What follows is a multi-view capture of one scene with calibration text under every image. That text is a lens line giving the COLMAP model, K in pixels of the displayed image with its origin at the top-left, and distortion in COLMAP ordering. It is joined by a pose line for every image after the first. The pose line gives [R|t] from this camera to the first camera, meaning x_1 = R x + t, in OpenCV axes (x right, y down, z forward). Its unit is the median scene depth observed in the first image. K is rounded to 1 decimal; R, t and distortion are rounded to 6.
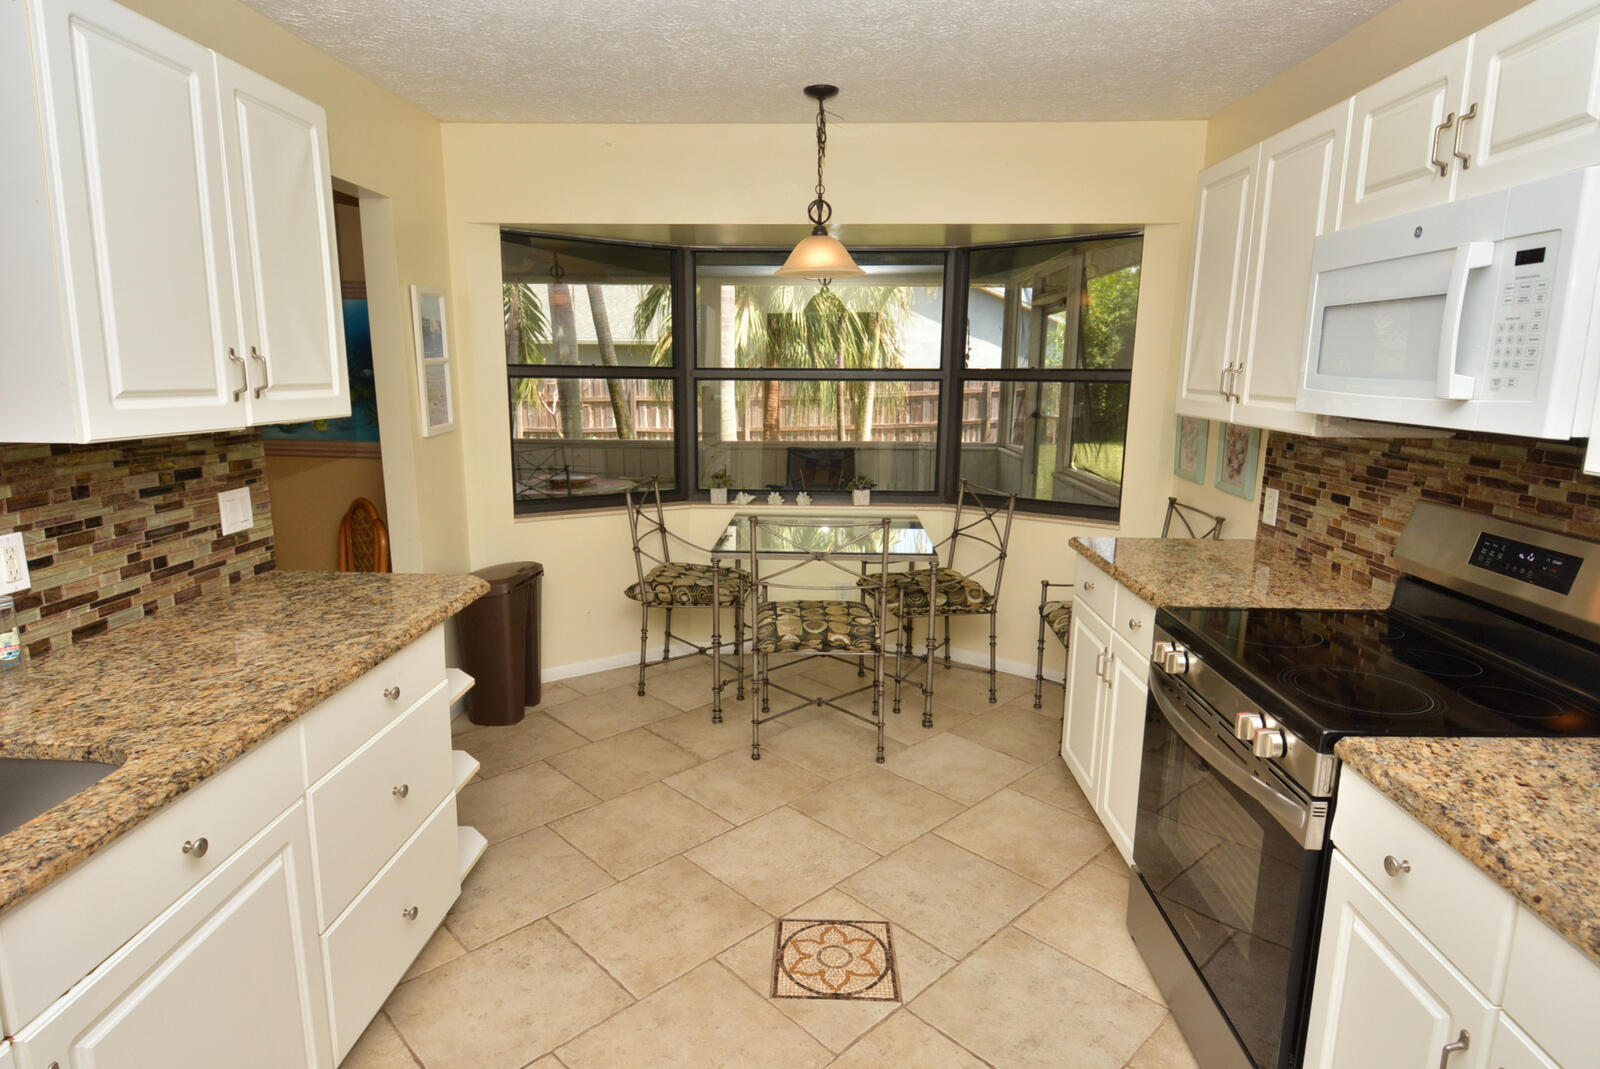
lens RADIAL K [[854.4, 0, 816.8], [0, 854.4, 536.2], [0, 0, 1]] dist [0.002463, -0.017071]
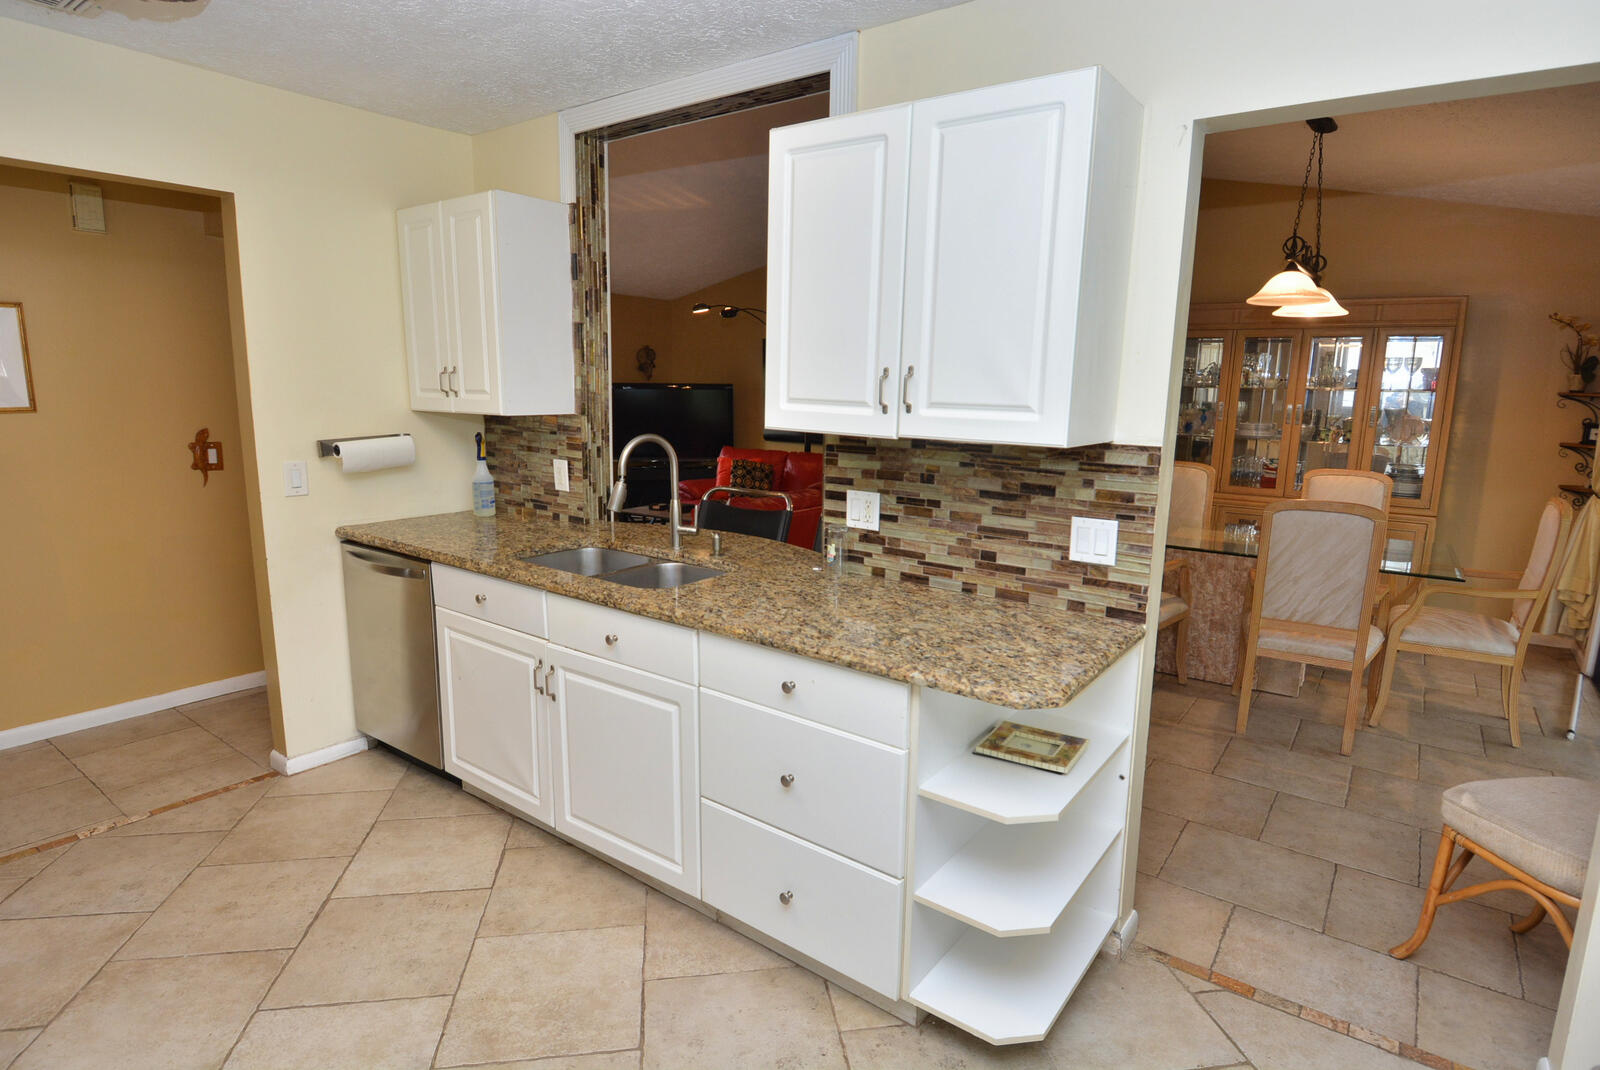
lens RADIAL K [[854.4, 0, 808.2], [0, 854.4, 532.5], [0, 0, 1]] dist [0.002463, -0.017071]
pose [[-0.593233, 0.115468, -0.796707, 0.298761], [-0.181115, 0.945146, 0.271840, -0.278098], [0.784393, 0.305560, -0.539778, 1.470187]]
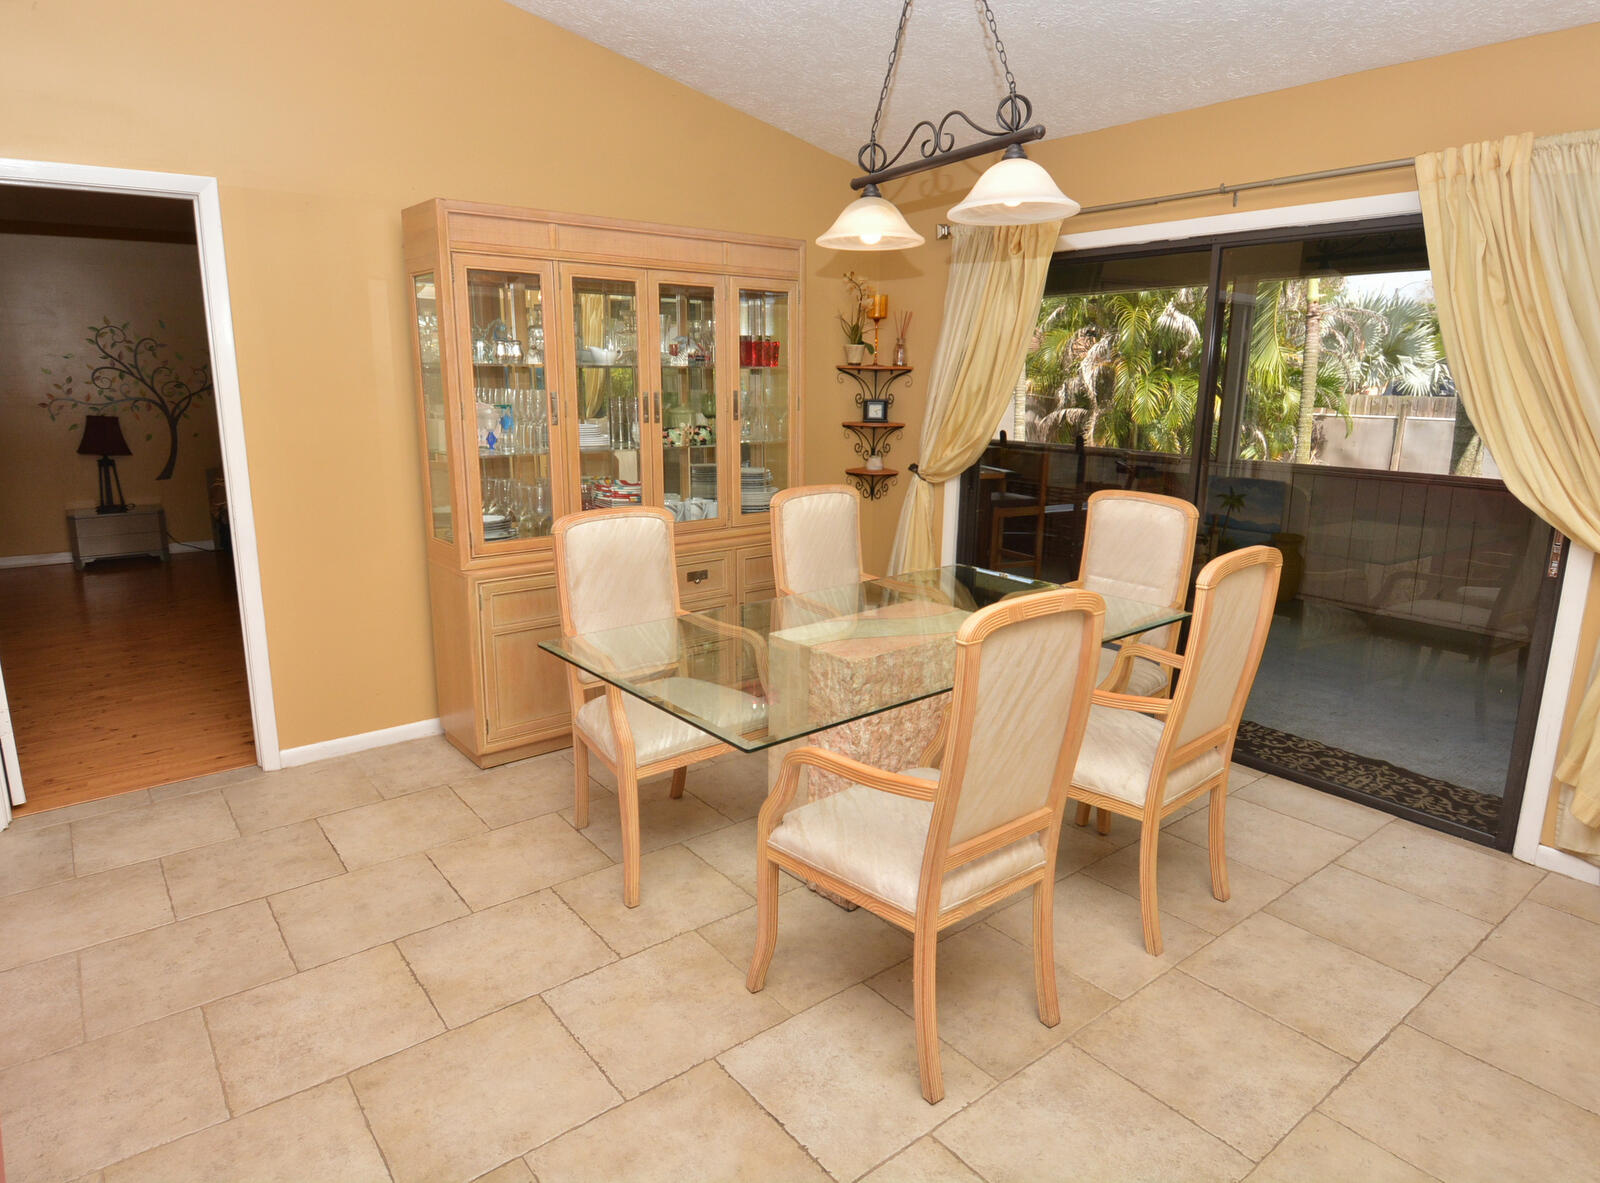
lens RADIAL K [[953.2, 0, 798.0], [0, 953.2, 587.5], [0, 0, 1]] dist [-0.010973, -0.002246]
pose [[0.617230, 0.165422, -0.769196, -1.193830], [-0.148591, 0.984563, 0.092504, -0.038115], [0.772624, 0.057200, 0.632282, 0.144338]]
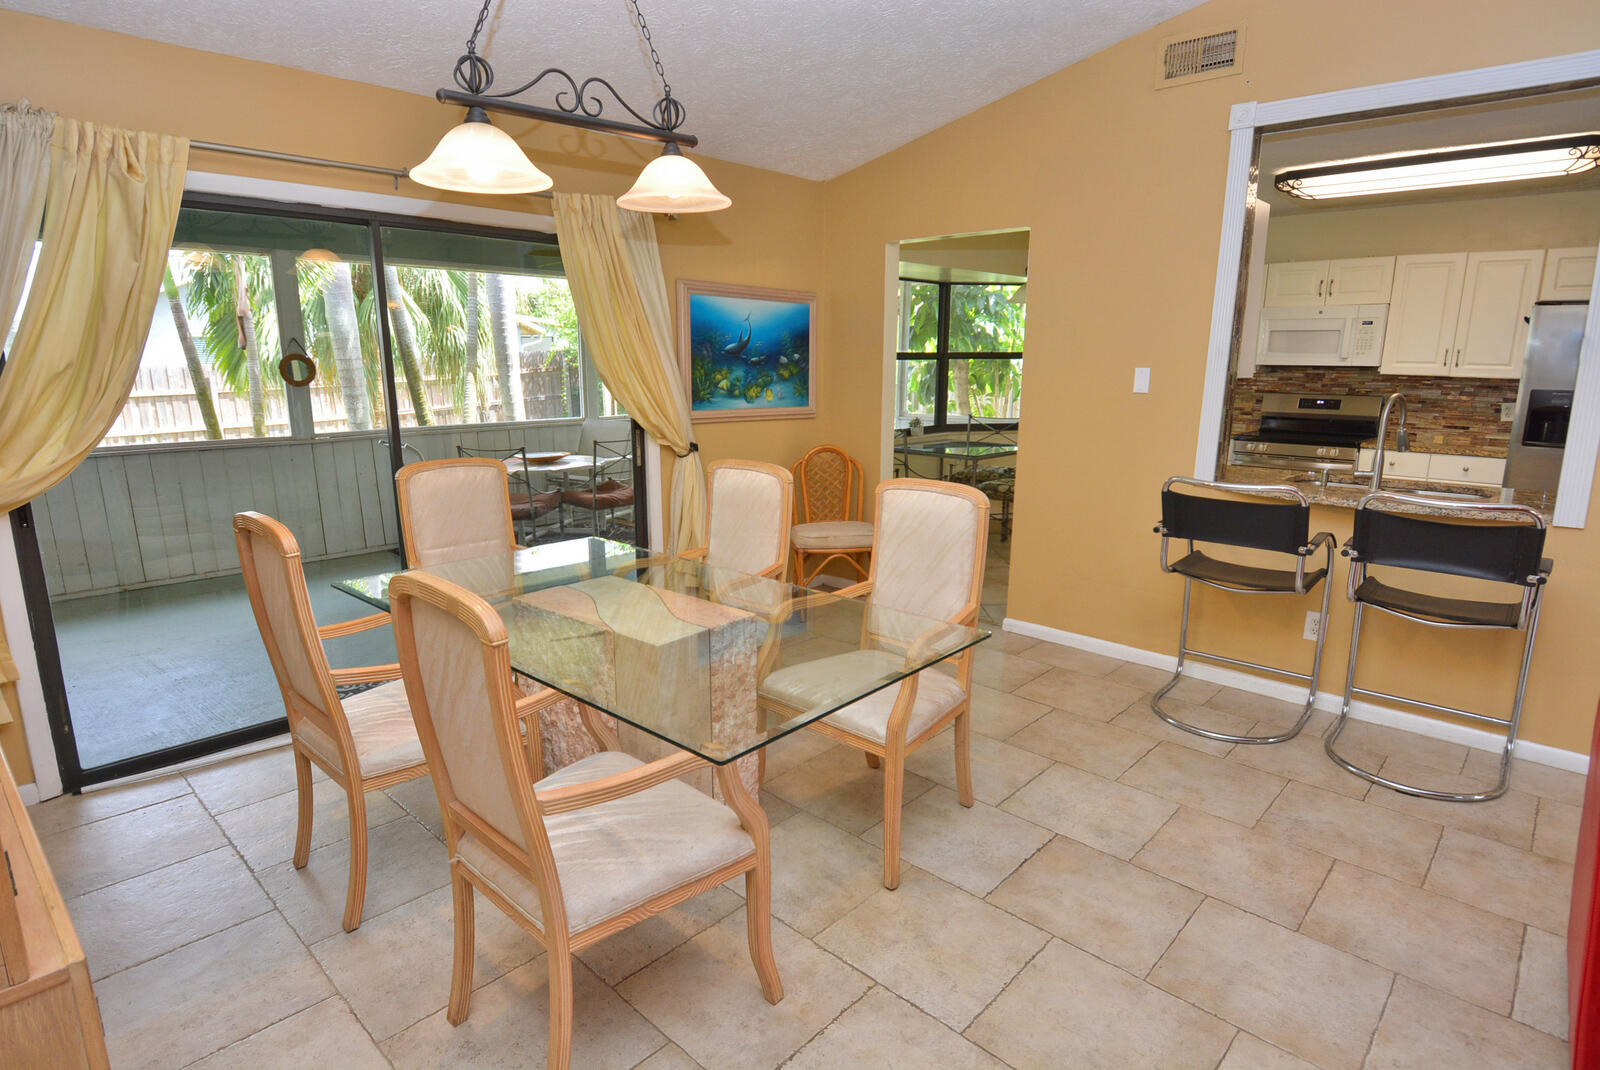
lens RADIAL K [[854.4, 0, 792.8], [0, 854.4, 534.9], [0, 0, 1]] dist [0.002463, -0.017071]
pose [[0.679100, -0.156867, 0.717089, -3.008462], [0.145589, 0.986275, 0.077877, -0.027090], [-0.719463, 0.051514, 0.692617, 0.124133]]
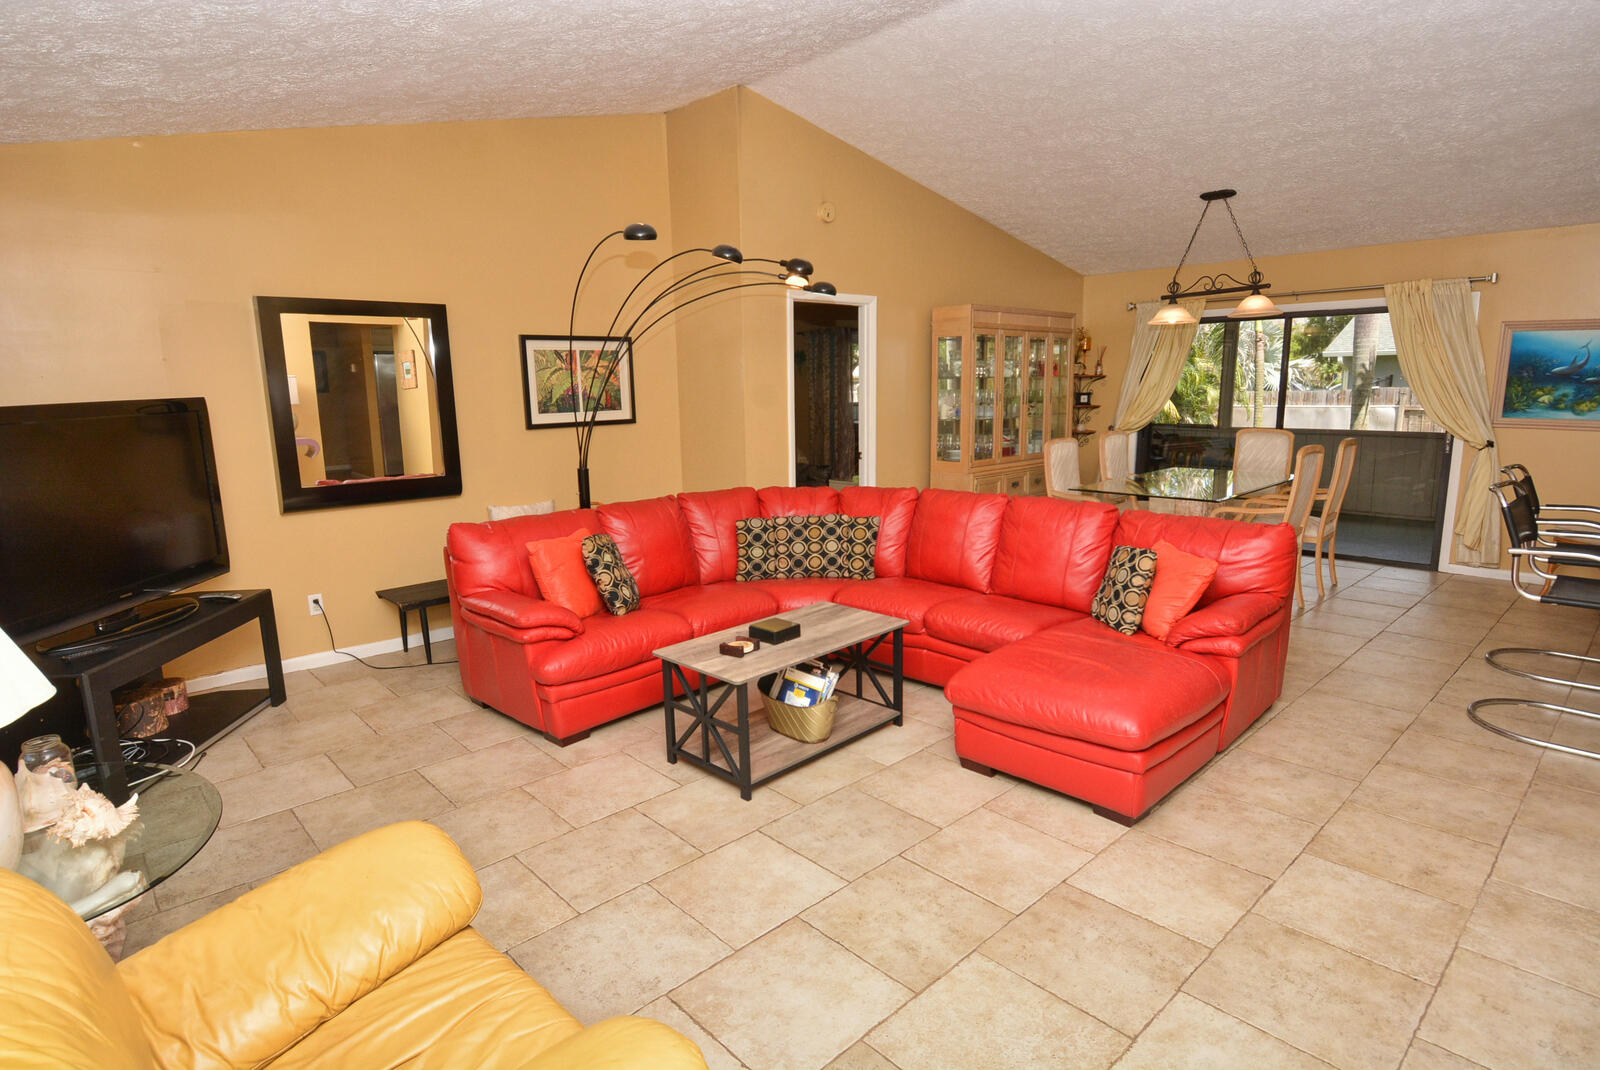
lens RADIAL K [[854.4, 0, 799.1], [0, 854.4, 545.0], [0, 0, 1]] dist [0.002463, -0.017071]
pose [[0.687536, 0.111979, -0.717464, -0.926881], [-0.116166, 0.992275, 0.043551, 0.414678], [0.716798, 0.053402, 0.695233, -2.105386]]
